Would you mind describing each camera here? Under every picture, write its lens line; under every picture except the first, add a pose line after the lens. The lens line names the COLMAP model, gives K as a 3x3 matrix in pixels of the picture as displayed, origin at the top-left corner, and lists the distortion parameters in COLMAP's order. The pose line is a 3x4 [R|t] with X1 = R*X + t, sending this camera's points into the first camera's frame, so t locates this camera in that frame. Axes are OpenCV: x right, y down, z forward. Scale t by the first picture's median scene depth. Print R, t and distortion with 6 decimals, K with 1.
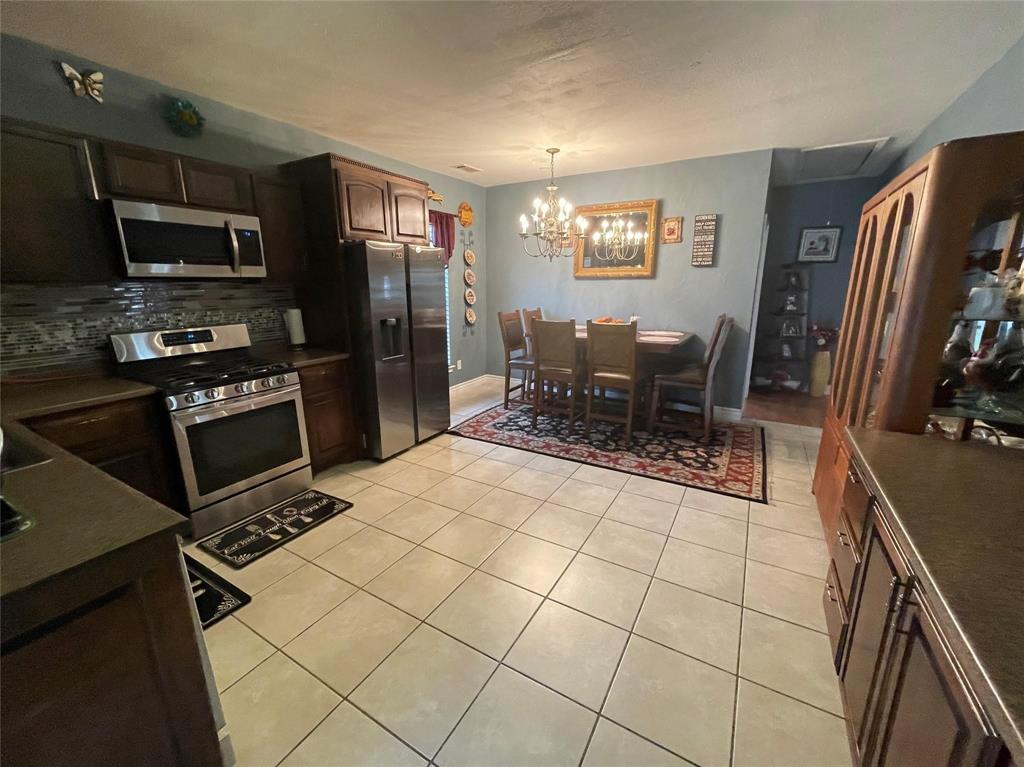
lens RADIAL K [[417.1, 0, 512.5], [0, 417.1, 377.8], [0, 0, 1]] dist [-0.002462, -0.000542]
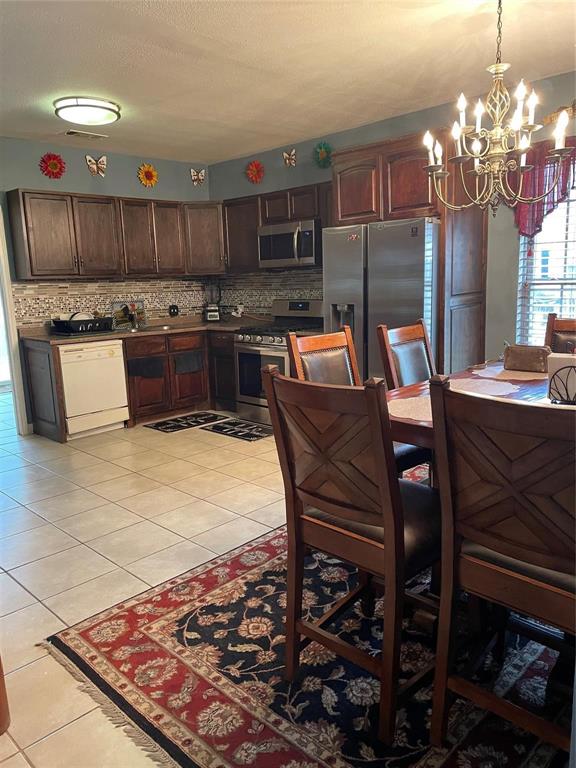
lens RADIAL K [[575.7, 0, 289.9], [0, 575.7, 380.7], [0, 0, 1]] dist [0.043001, -0.051245]
pose [[-0.240157, 0.184227, -0.953092, 1.047847], [-0.182800, 0.955678, 0.230788, -0.257306], [0.953367, 0.229651, -0.195836, 1.179168]]
